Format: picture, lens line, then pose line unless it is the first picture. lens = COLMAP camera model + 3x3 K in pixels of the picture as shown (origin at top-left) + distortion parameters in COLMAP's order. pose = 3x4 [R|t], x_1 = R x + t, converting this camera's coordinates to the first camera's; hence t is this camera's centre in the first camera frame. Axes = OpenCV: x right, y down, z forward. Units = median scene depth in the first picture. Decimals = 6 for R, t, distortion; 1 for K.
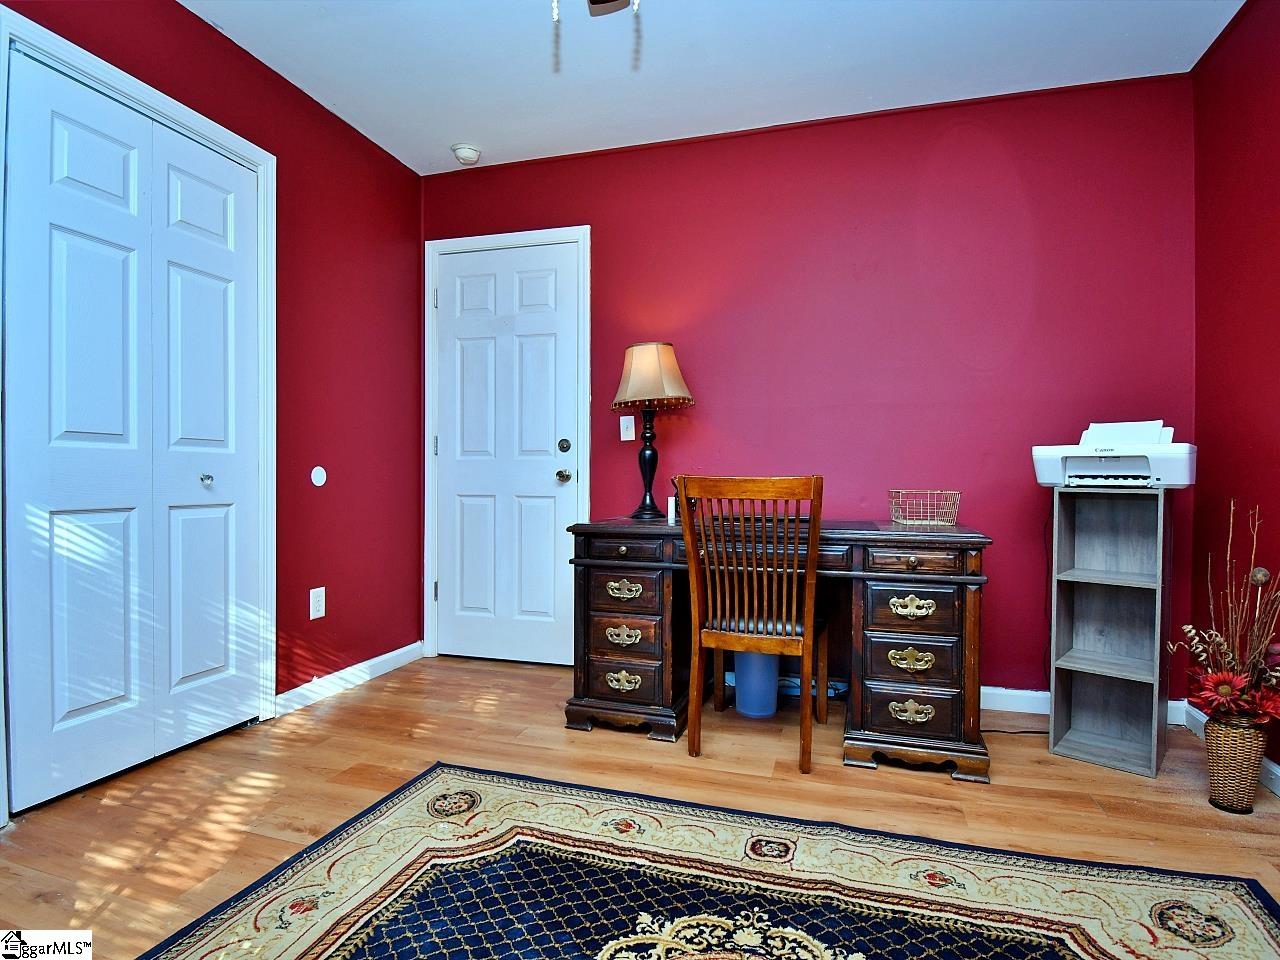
lens RADIAL K [[679.5, 0, 641.8], [0, 679.5, 485.7], [0, 0, 1]] dist [0.023446, -0.028503]
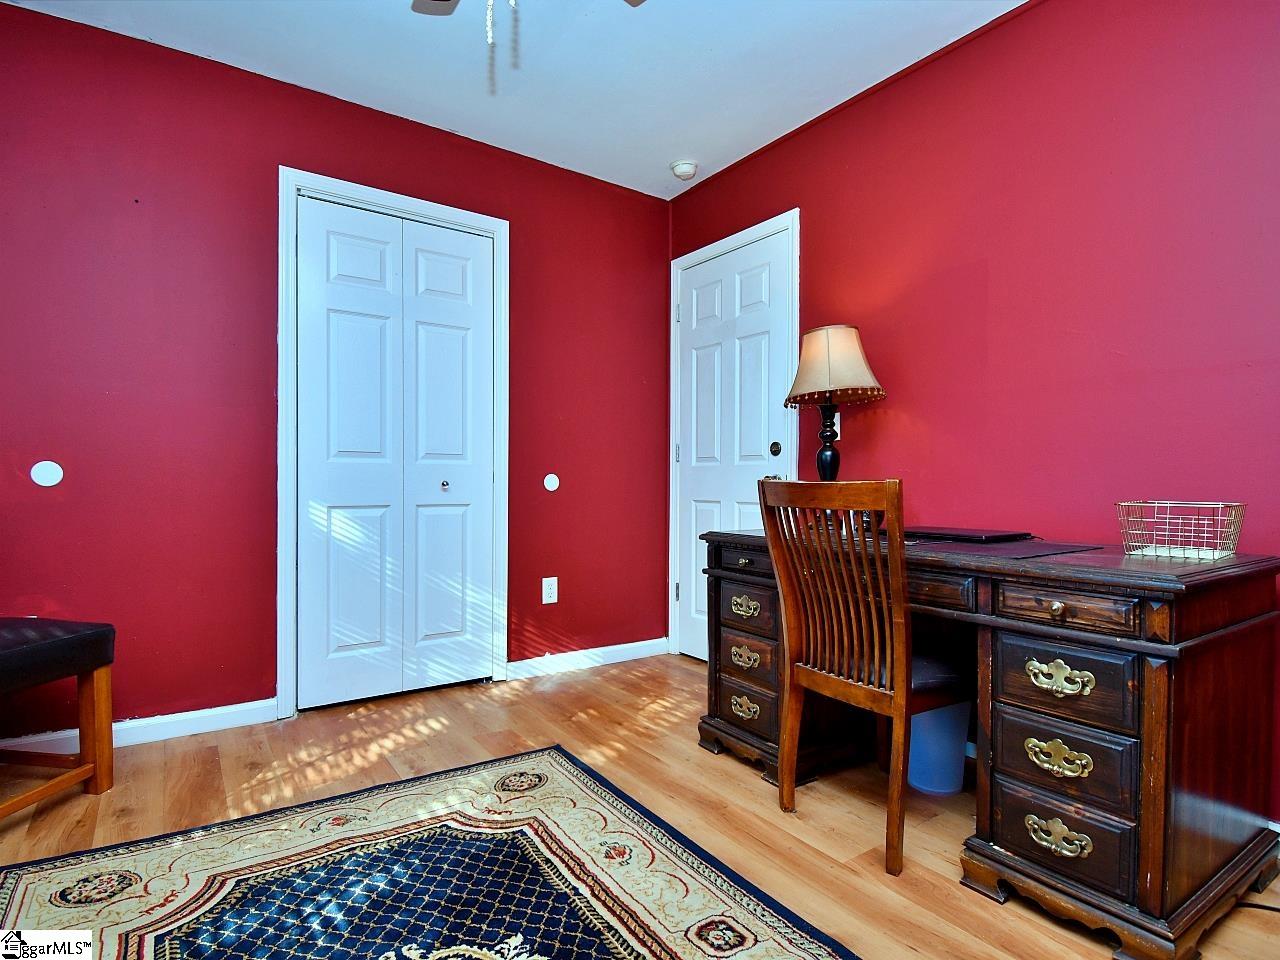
lens RADIAL K [[679.5, 0, 641.8], [0, 679.5, 485.7], [0, 0, 1]] dist [0.023446, -0.028503]
pose [[0.785468, 0.000835, -0.618902, 0.474850], [-0.007059, 0.999946, -0.007611, -0.000152], [0.618862, 0.010347, 0.785431, 0.224916]]
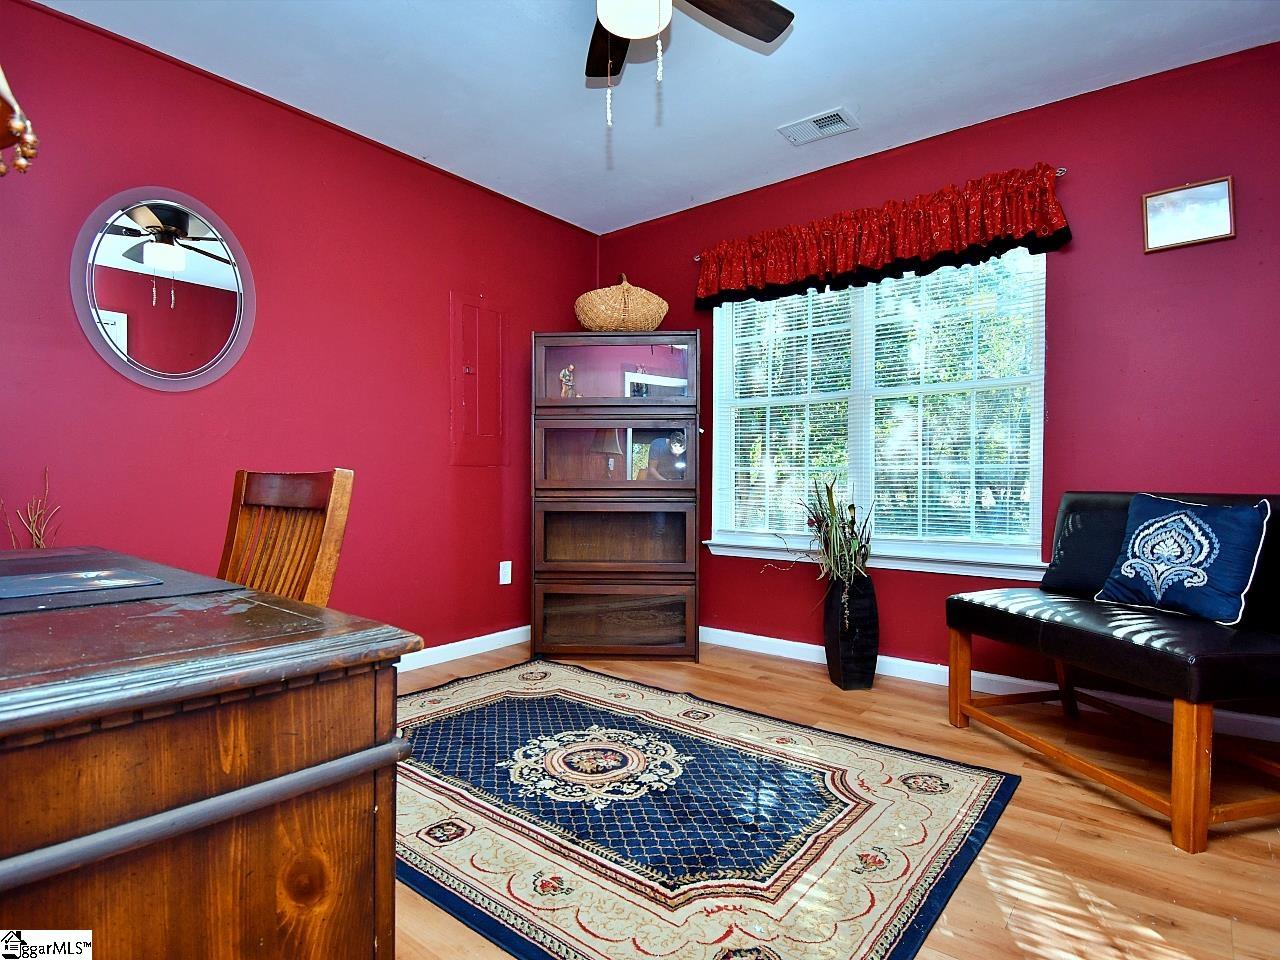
lens RADIAL K [[679.5, 0, 641.8], [0, 679.5, 485.7], [0, 0, 1]] dist [0.023446, -0.028503]
pose [[-0.930906, -0.010779, 0.365099, -0.357826], [-0.003449, 0.999779, 0.020725, -0.016064], [-0.365242, 0.018034, -0.930738, 1.420758]]
